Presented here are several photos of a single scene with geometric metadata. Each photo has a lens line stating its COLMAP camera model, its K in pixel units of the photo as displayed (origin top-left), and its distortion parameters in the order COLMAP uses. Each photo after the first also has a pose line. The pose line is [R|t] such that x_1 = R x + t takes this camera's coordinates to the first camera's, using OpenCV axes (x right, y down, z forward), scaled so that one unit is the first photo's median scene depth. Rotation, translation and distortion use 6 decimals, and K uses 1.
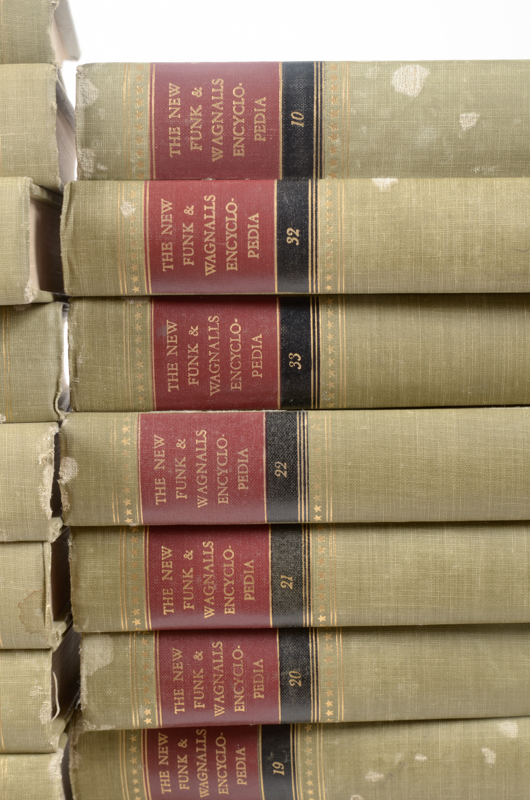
lens RADIAL K [[1552.7, 0, 265.2], [0, 1552.7, 400.3], [0, 0, 1]] dist [-0.024739, 0.000000]
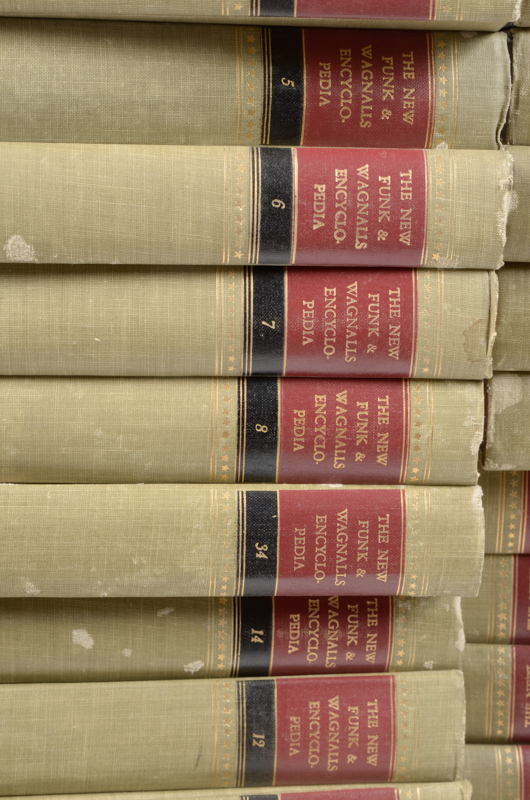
lens RADIAL K [[1552.7, 0, 256.8], [0, 1552.7, 379.8], [0, 0, 1]] dist [-0.024739, 0.000000]
pose [[0.996706, 0.034871, 0.073214, -0.349303], [-0.039320, 0.997409, 0.060238, 0.103047], [-0.070924, -0.062918, 0.995495, 0.013293]]
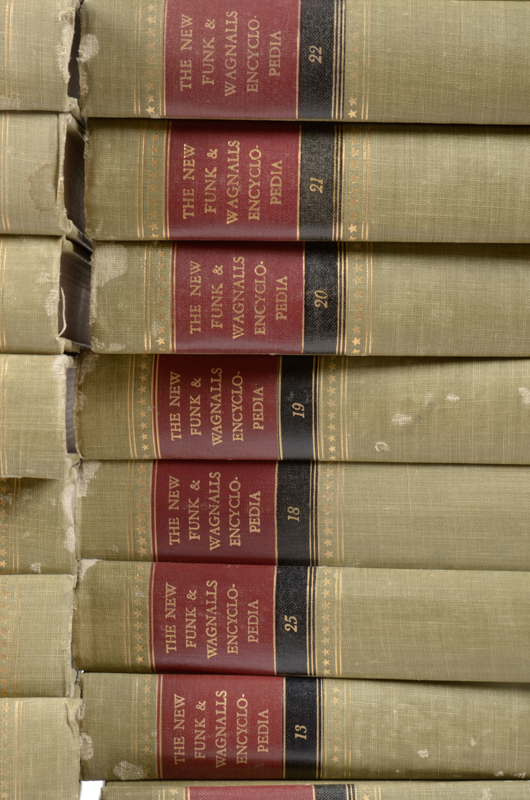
lens RADIAL K [[1552.7, 0, 265.2], [0, 1552.7, 407.2], [0, 0, 1]] dist [-0.024739, 0.000000]
pose [[0.999304, 0.037291, 0.000395, -0.012409], [-0.037227, 0.998113, -0.048829, 0.296724], [-0.002215, 0.048780, 0.998807, 0.074949]]
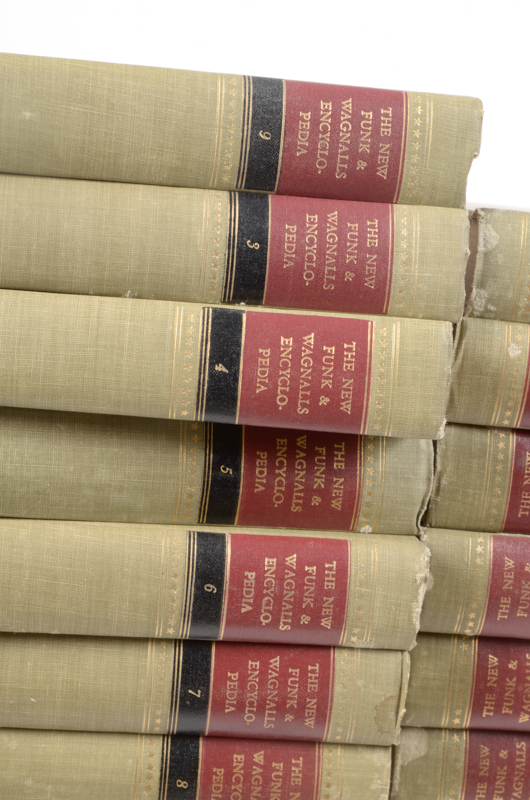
lens RADIAL K [[1552.7, 0, 256.3], [0, 1552.7, 369.0], [0, 0, 1]] dist [-0.024739, 0.000000]
pose [[0.988356, 0.098599, 0.115889, -0.372450], [-0.103070, 0.994119, 0.033230, -0.122828], [-0.111931, -0.044788, 0.992706, -0.043098]]
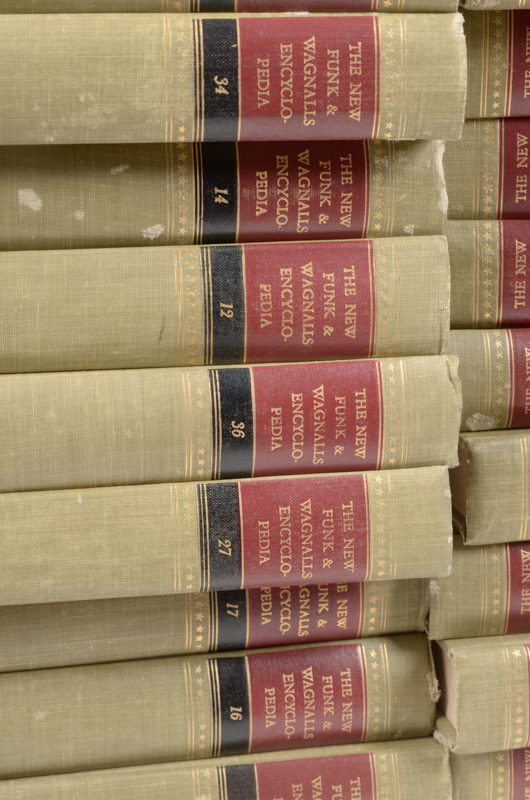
lens RADIAL K [[1552.7, 0, 260.6], [0, 1552.7, 391.7], [0, 0, 1]] dist [-0.024739, 0.000000]
pose [[0.996246, -0.005162, 0.086414, -0.326159], [-0.009152, 0.986346, 0.164432, 0.295664], [-0.086083, -0.164605, 0.982596, 0.078935]]
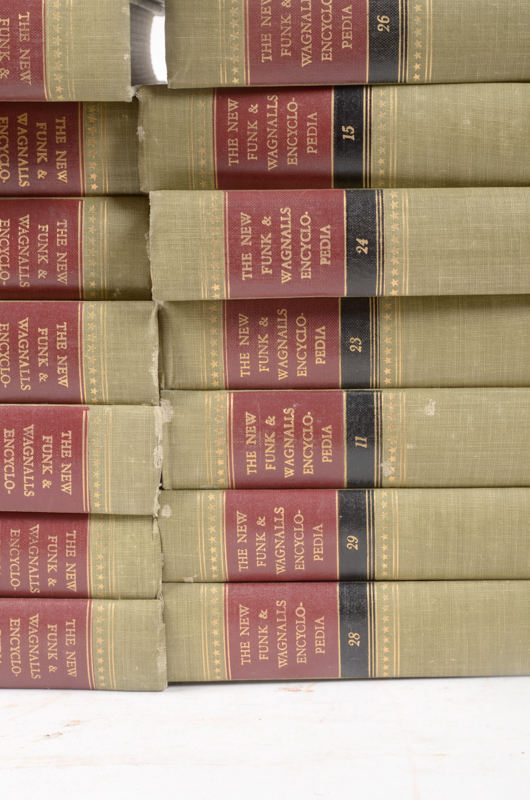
lens RADIAL K [[1552.7, 0, 264.0], [0, 1552.7, 420.1], [0, 0, 1]] dist [-0.024739, 0.000000]
pose [[0.995104, 0.044097, -0.088452, 0.063276], [-0.030239, 0.987872, 0.152298, 0.623670], [0.094095, -0.148877, 0.984369, 0.008613]]
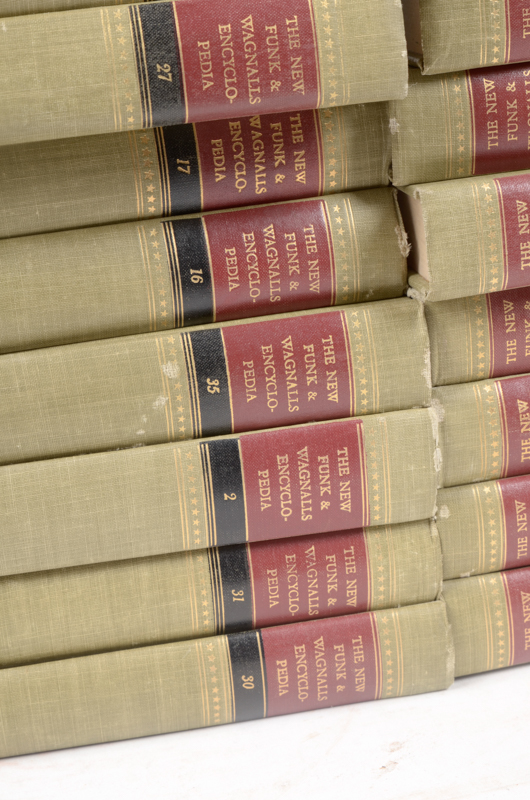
lens RADIAL K [[1552.7, 0, 257.9], [0, 1552.7, 393.7], [0, 0, 1]] dist [-0.024739, 0.000000]
pose [[0.992397, -0.092984, 0.080640, -0.301808], [0.069602, 0.964330, 0.255387, 0.501315], [-0.101510, -0.247832, 0.963470, 0.089061]]
